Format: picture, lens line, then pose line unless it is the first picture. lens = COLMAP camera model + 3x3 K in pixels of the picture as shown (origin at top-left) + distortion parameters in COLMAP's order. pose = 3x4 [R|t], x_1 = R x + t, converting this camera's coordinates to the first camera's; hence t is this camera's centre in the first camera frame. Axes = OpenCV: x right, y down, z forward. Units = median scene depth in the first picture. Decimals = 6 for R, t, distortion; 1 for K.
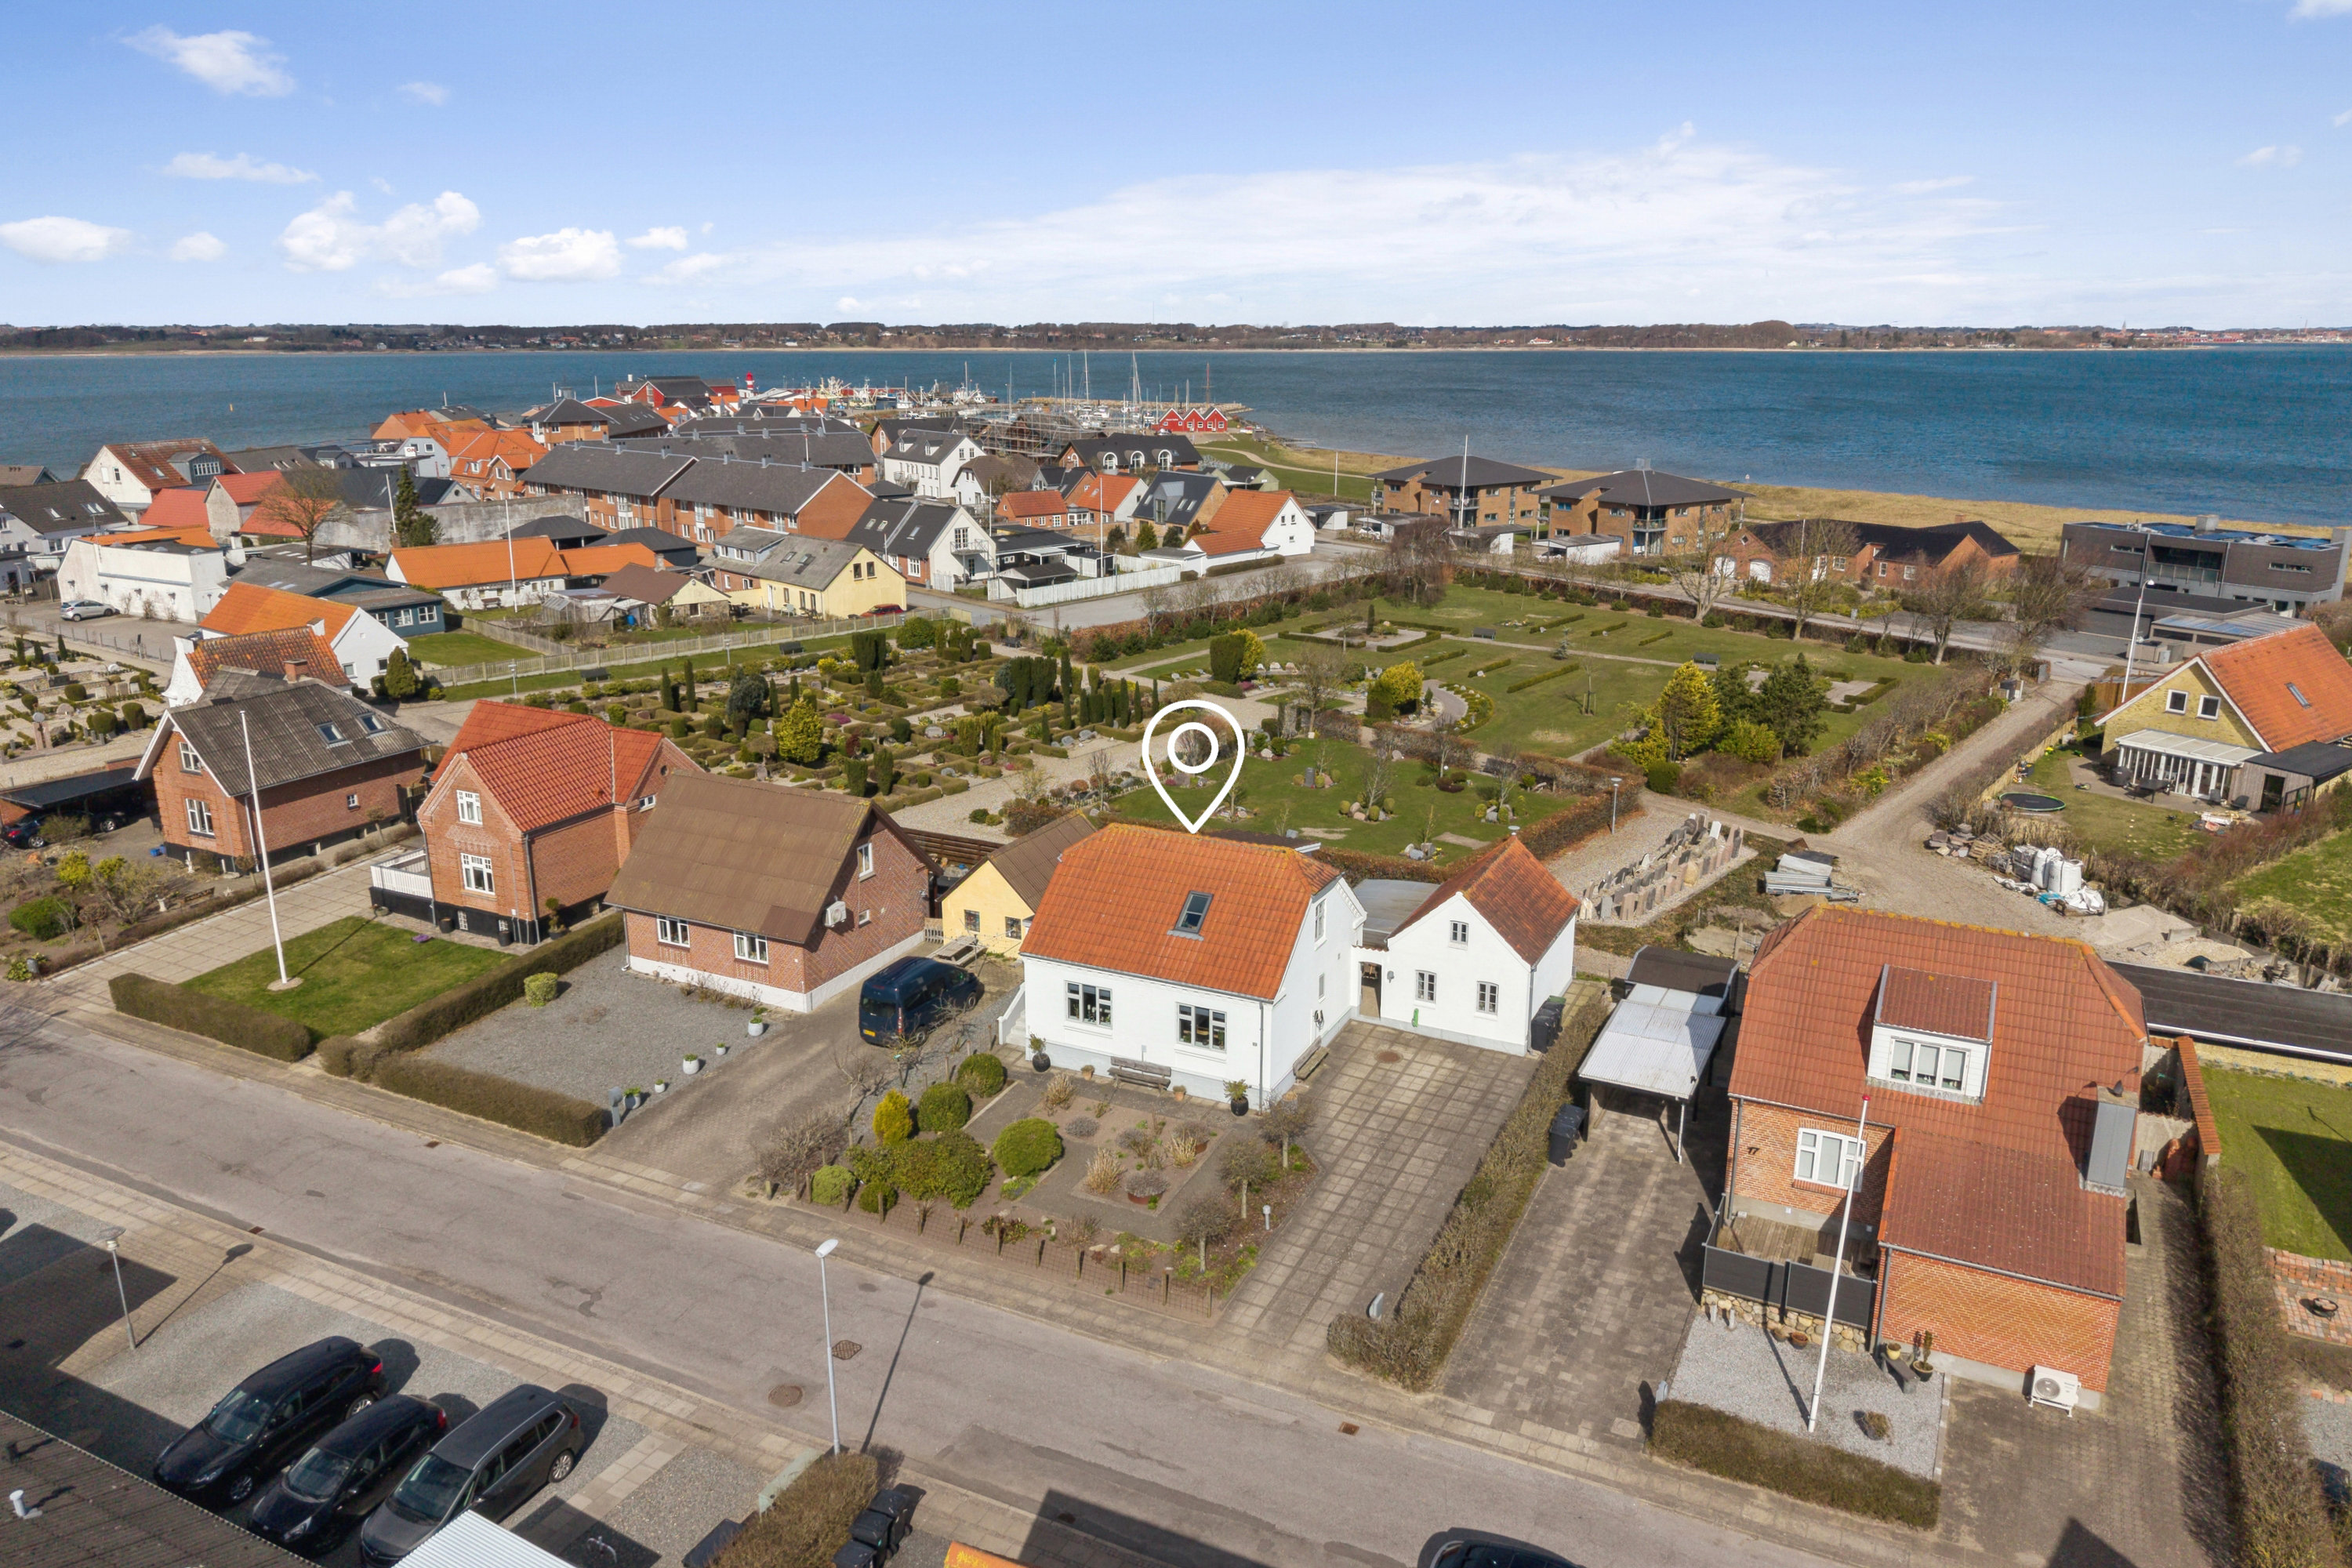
lens RADIAL K [[1583.0, 0, 1195.3], [0, 1583.0, 748.0], [0, 0, 1]] dist [0.104272, -0.191286]
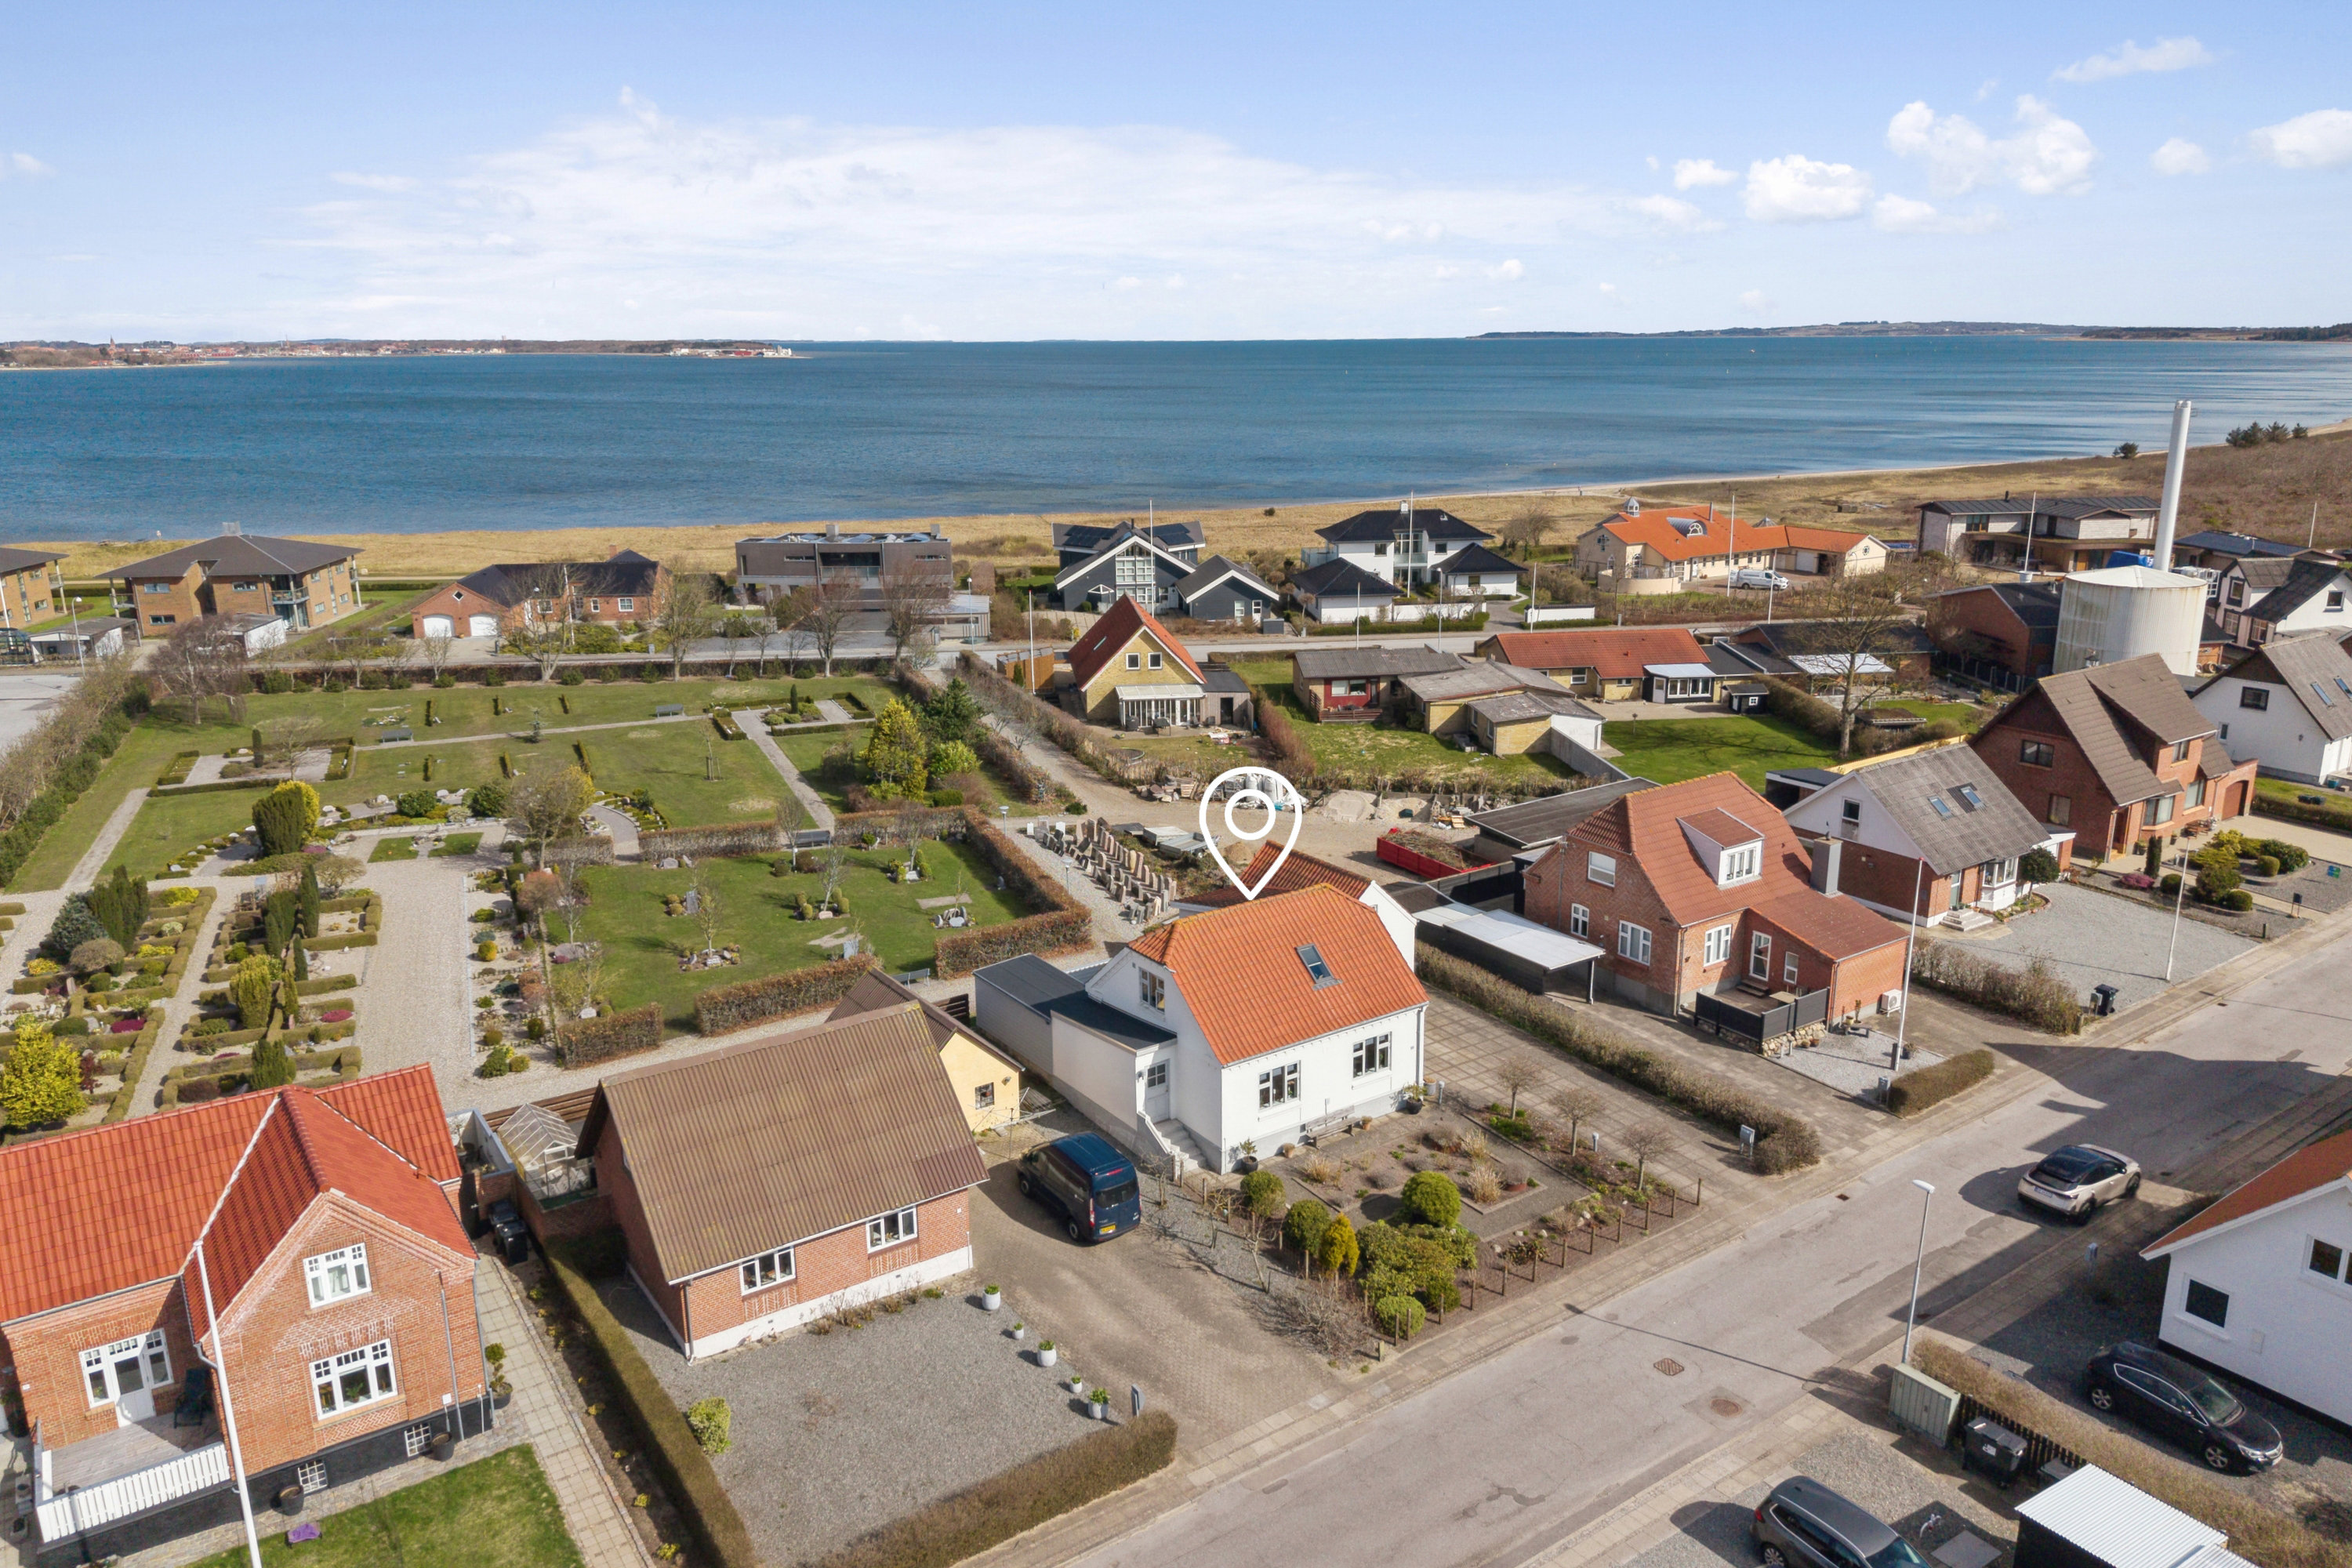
lens RADIAL K [[1632.1, 0, 1176.0], [0, 1632.1, 784.0], [0, 0, 1]] dist [0.053385, -0.042682]
pose [[0.485136, -0.229870, 0.843684, -0.886062], [0.226731, 0.964900, 0.132521, -0.169074], [-0.844533, 0.126998, 0.520226, 0.460257]]
